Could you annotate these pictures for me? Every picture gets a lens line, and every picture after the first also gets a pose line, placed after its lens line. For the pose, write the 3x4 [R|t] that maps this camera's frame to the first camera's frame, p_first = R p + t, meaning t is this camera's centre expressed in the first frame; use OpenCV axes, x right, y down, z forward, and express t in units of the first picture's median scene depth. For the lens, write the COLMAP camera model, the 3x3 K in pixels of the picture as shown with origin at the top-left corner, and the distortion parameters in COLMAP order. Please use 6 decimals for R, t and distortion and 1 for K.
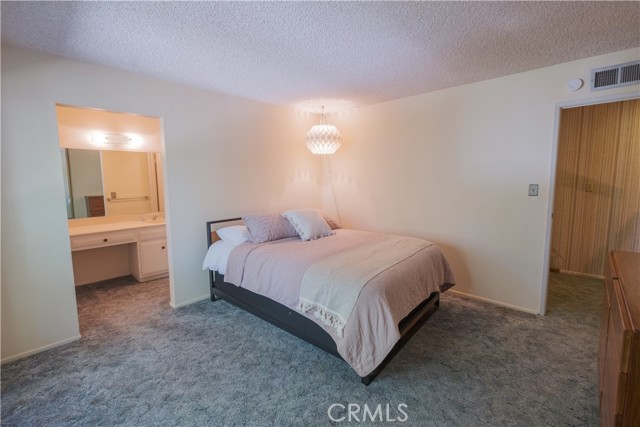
lens RADIAL K [[284.2, 0, 315.9], [0, 284.2, 208.7], [0, 0, 1]] dist [-0.000549, -0.000308]
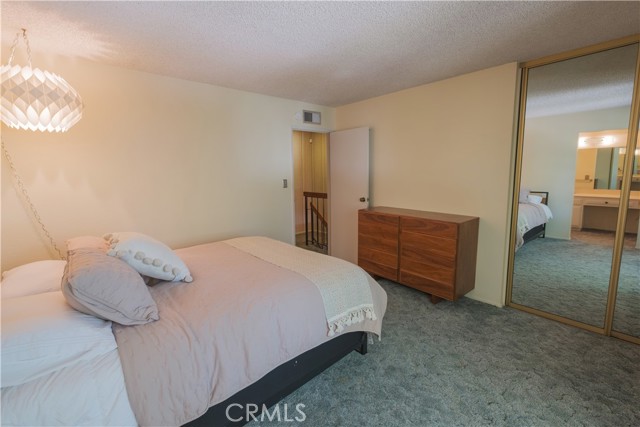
lens RADIAL K [[284.2, 0, 315.9], [0, 284.2, 208.7], [0, 0, 1]] dist [-0.000549, -0.000308]
pose [[0.066606, -0.121741, 0.990325, -0.450852], [0.119043, 0.986409, 0.113253, -0.055063], [-0.990653, 0.110348, 0.080193, 0.512959]]
